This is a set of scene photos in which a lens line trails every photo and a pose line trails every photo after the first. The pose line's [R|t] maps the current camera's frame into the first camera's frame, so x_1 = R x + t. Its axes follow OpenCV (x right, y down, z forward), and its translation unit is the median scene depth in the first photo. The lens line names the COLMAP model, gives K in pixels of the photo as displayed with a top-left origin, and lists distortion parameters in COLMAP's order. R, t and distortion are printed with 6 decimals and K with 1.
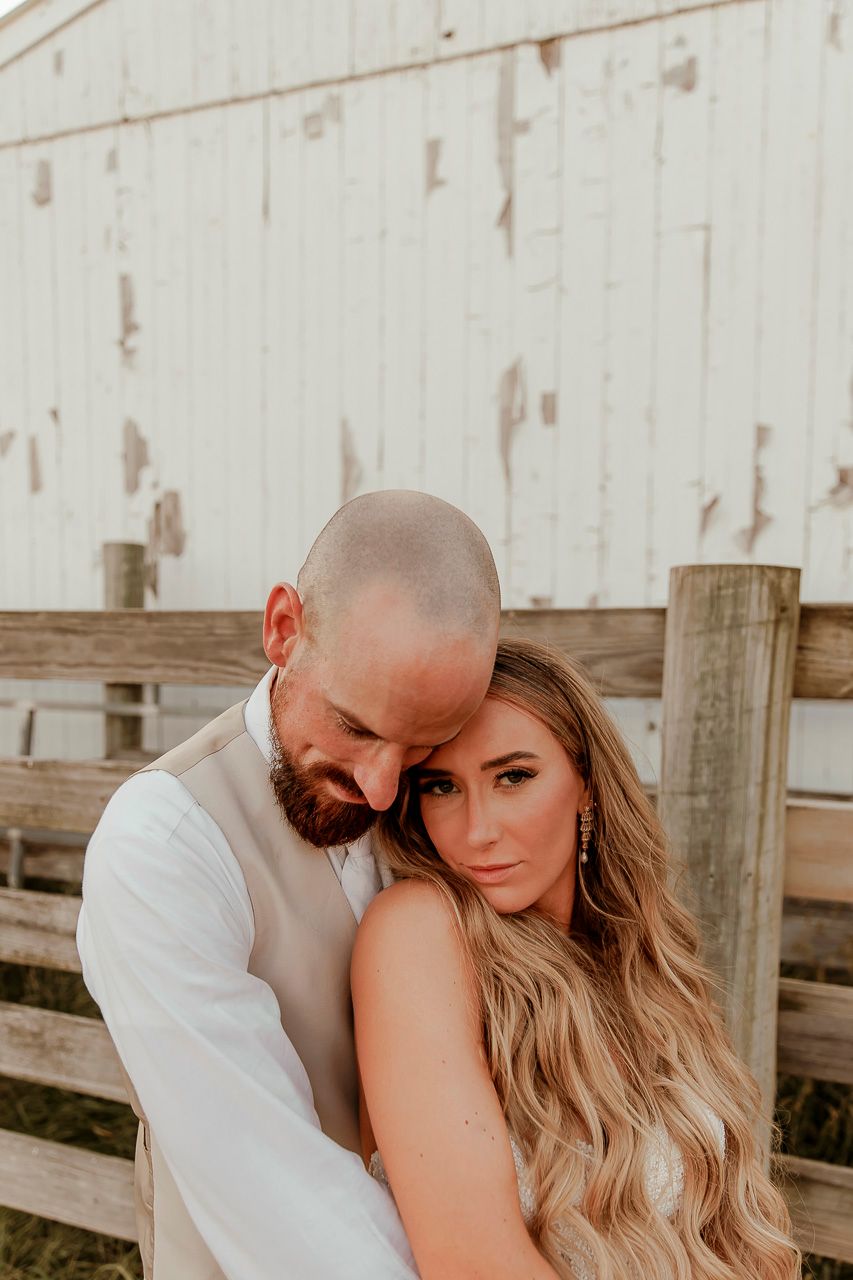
lens RADIAL K [[932.6, 0, 431.7], [0, 932.6, 716.4], [0, 0, 1]] dist [0.004947, 0.002263]
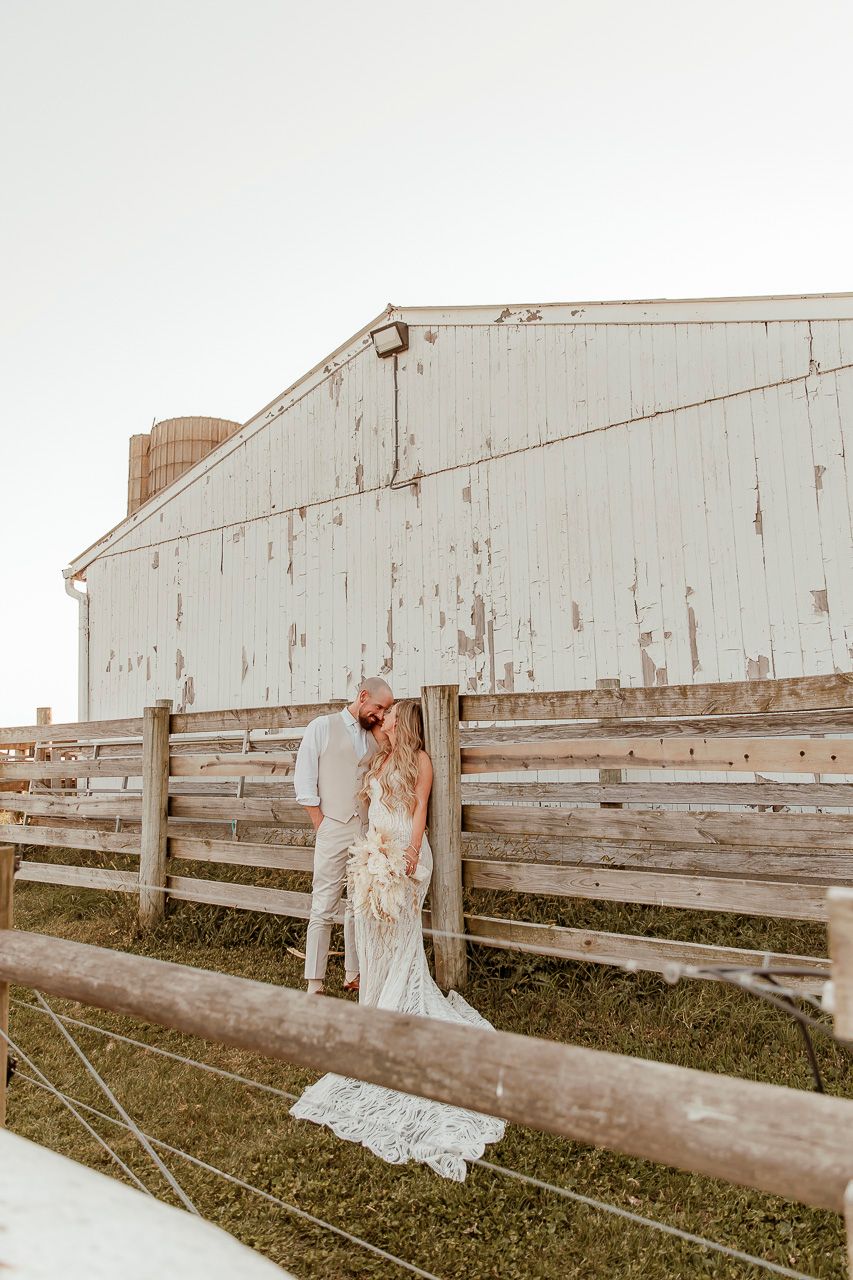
lens RADIAL K [[849.1, 0, 428.0], [0, 849.1, 644.6], [0, 0, 1]] dist [0.011812, -0.002526]
pose [[0.957455, -0.067925, -0.280474, 2.268290], [0.006023, 0.976396, -0.215902, 0.381326], [0.288519, 0.205028, 0.935265, -2.202823]]
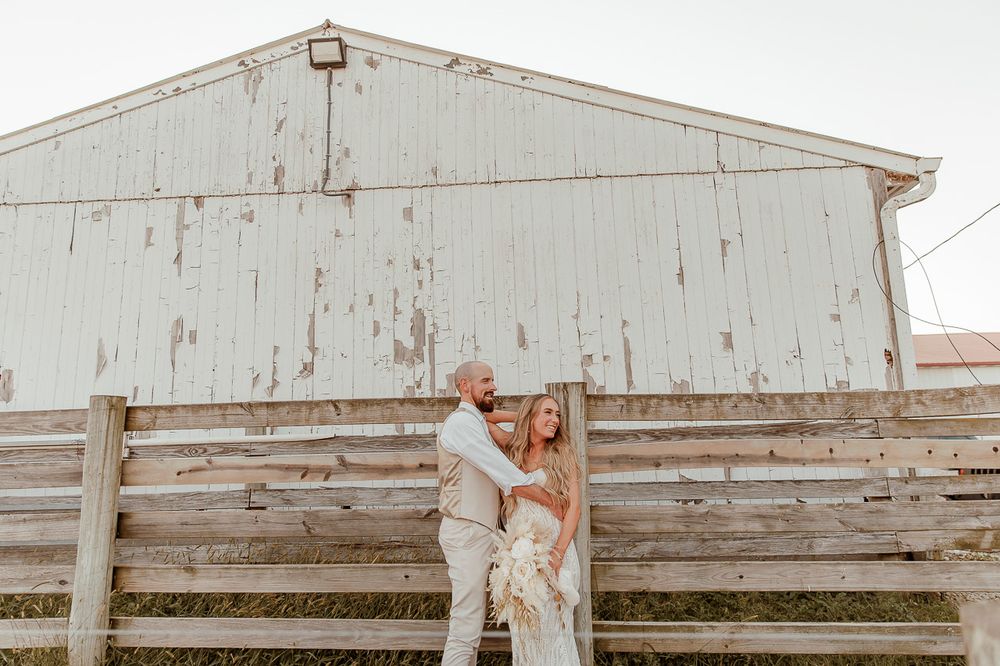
lens RADIAL K [[663.4, 0, 498.7], [0, 663.4, 341.5], [0, 0, 1]] dist [0.011812, -0.002526]
pose [[0.961611, 0.015559, 0.273974, 0.839379], [0.057447, 0.964856, -0.256422, 0.319819], [-0.268335, 0.262318, 0.926923, -1.559645]]
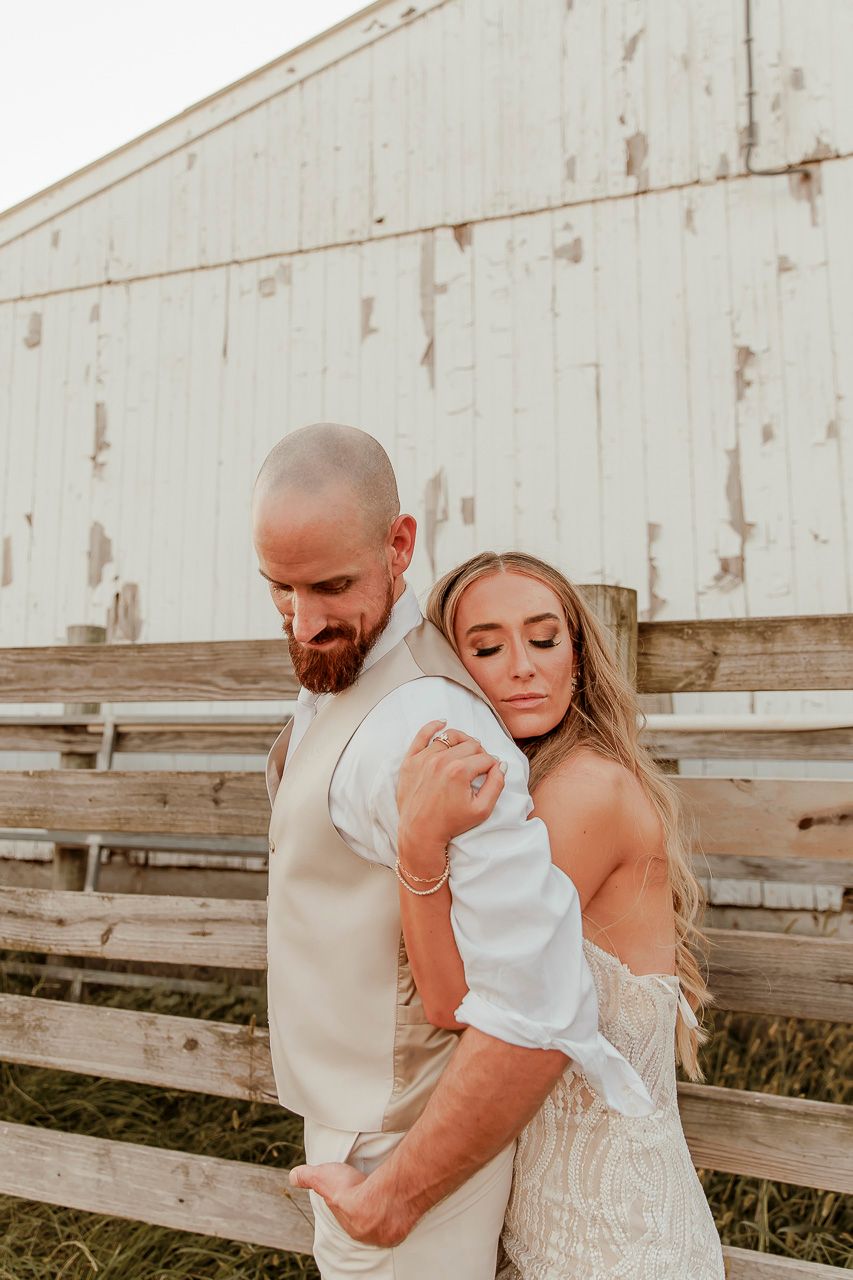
lens RADIAL K [[969.1, 0, 362.5], [0, 969.1, 642.3], [0, 0, 1]] dist [0.009071, -0.006617]
pose [[0.999995, 0.002140, -0.002534, -0.000963], [-0.002614, 0.978720, -0.205185, 0.149900], [0.002041, 0.205191, 0.978720, -0.269600]]
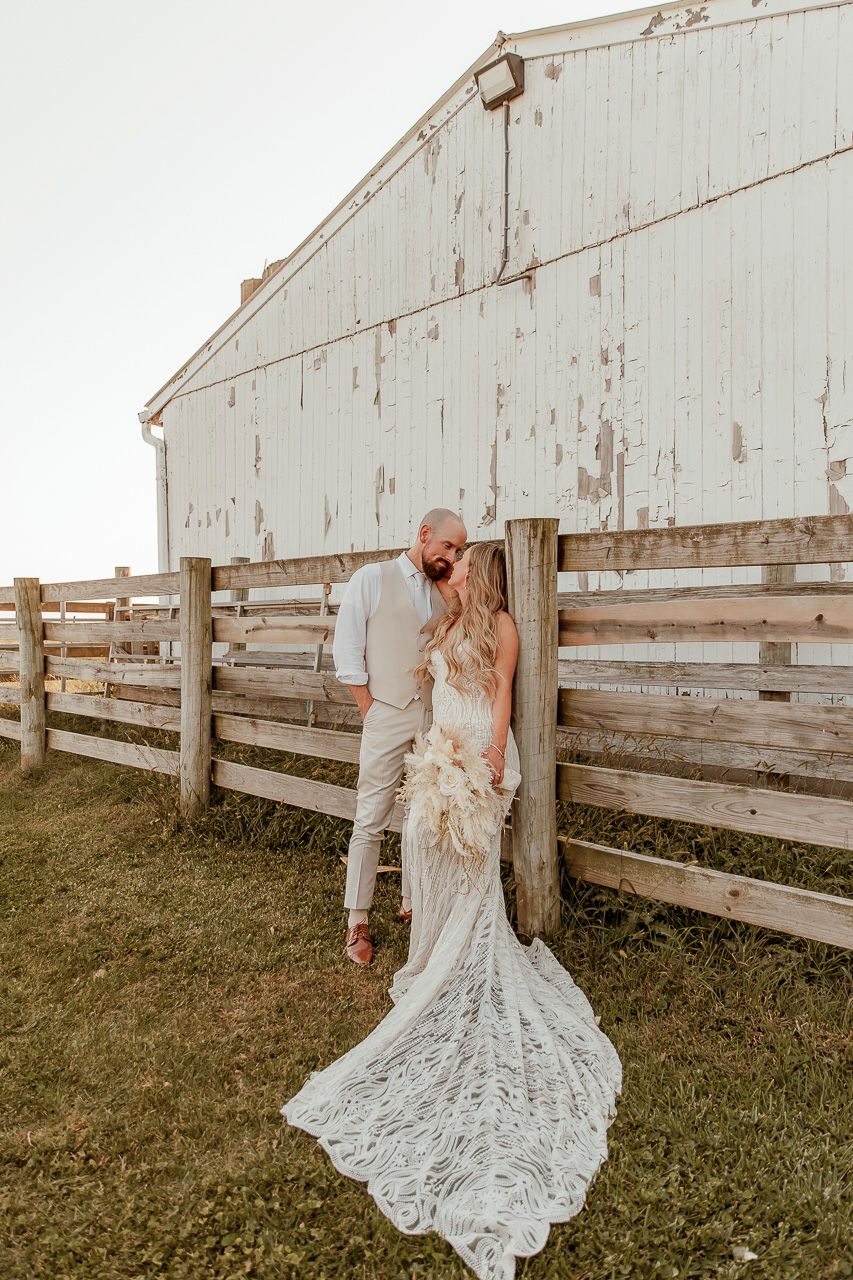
lens RADIAL K [[884.5, 0, 426.5], [0, 884.5, 640.0], [0, 0, 1]] dist [0.008533, -0.004746]
pose [[0.901972, -0.006668, -0.431744, 2.180358], [-0.029344, 0.996623, -0.076696, 0.350965], [0.430797, 0.081847, 0.898730, -1.524744]]
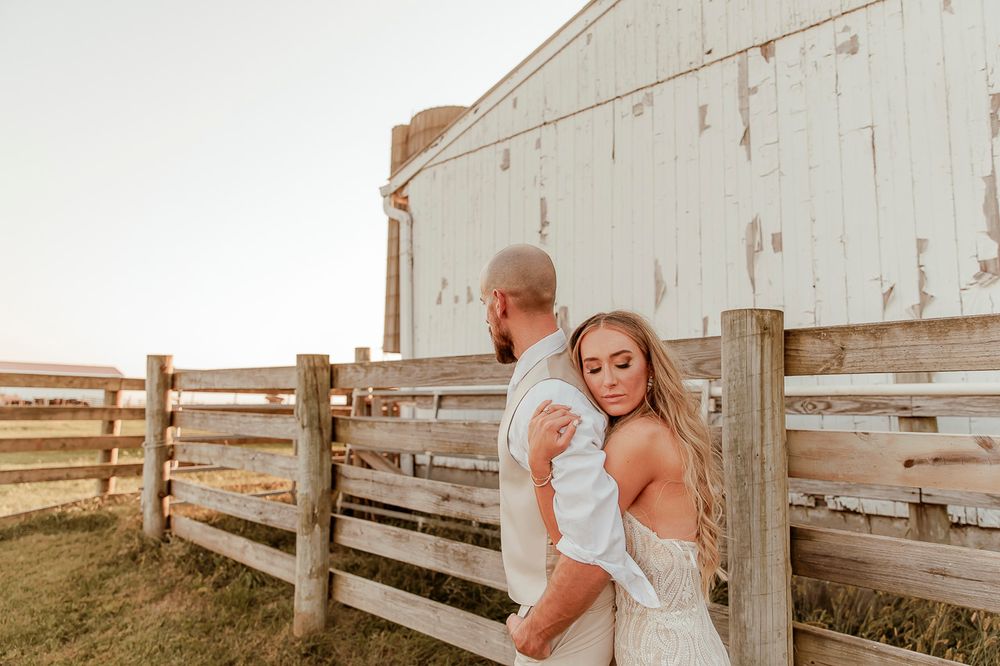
lens RADIAL K [[658.8, 0, 498.9], [0, 658.8, 338.8], [0, 0, 1]] dist [0.003585, -0.000238]
pose [[0.910257, -0.043553, -0.411748, 0.309142], [-0.038075, 0.981434, -0.187985, 0.152555], [0.412290, 0.186792, 0.891698, -0.424558]]
